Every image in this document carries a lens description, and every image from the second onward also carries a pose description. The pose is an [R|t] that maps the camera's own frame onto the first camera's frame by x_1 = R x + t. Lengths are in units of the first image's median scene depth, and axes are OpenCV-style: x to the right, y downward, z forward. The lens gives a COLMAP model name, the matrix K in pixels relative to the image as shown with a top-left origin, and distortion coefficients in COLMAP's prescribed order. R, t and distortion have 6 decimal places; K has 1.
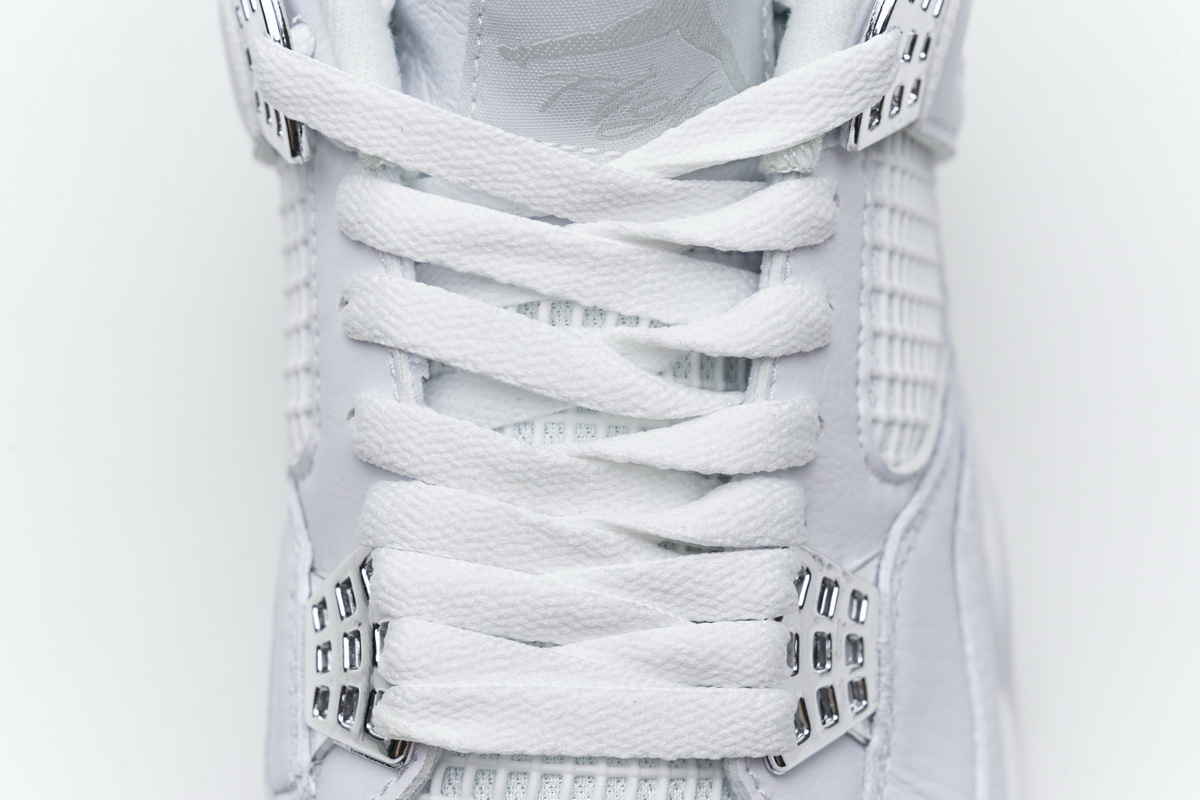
lens RADIAL K [[2429.1, 0, 601.0], [0, 2429.1, 398.6], [0, 0, 1]] dist [0.003031, 0.000000]
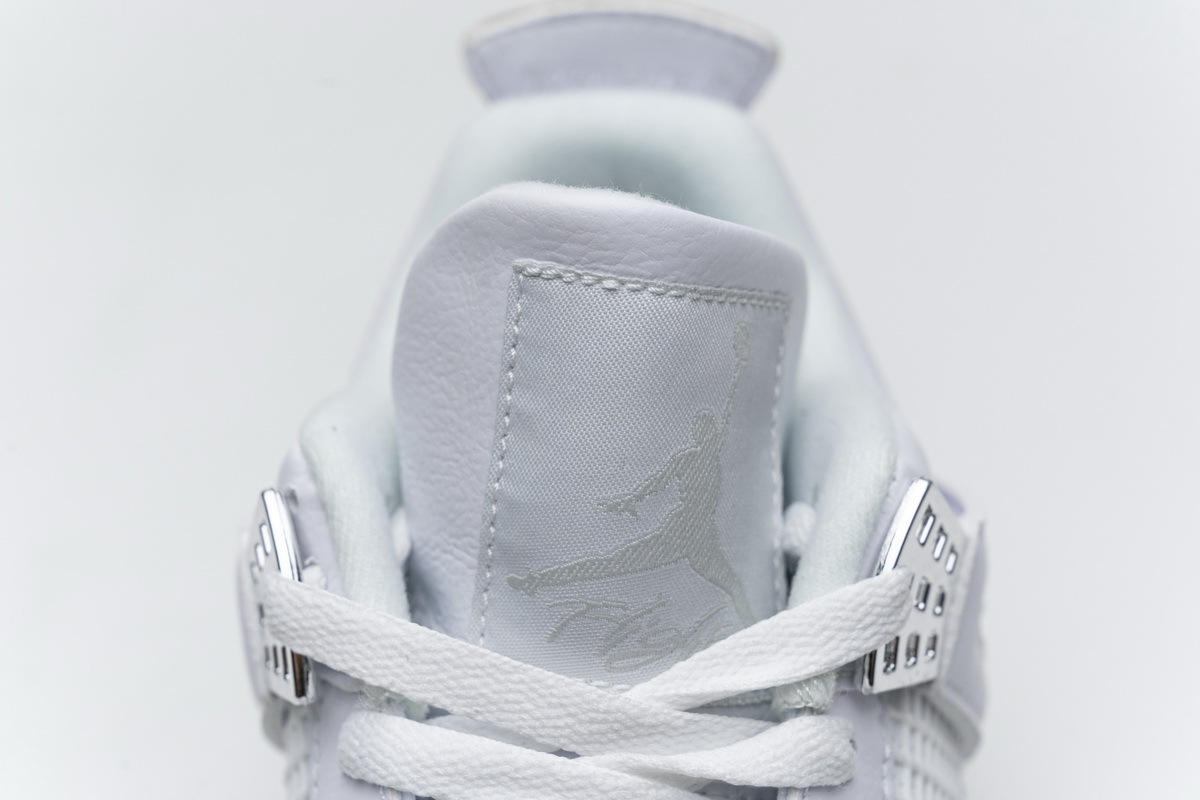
lens RADIAL K [[2429.1, 0, 599.7], [0, 2429.1, 399.4], [0, 0, 1]] dist [0.003031, 0.000000]
pose [[0.999515, -0.000042, -0.031136, 0.026577], [-0.012003, 0.922186, -0.386560, 0.171716], [0.028730, 0.386746, 0.921739, 0.050623]]
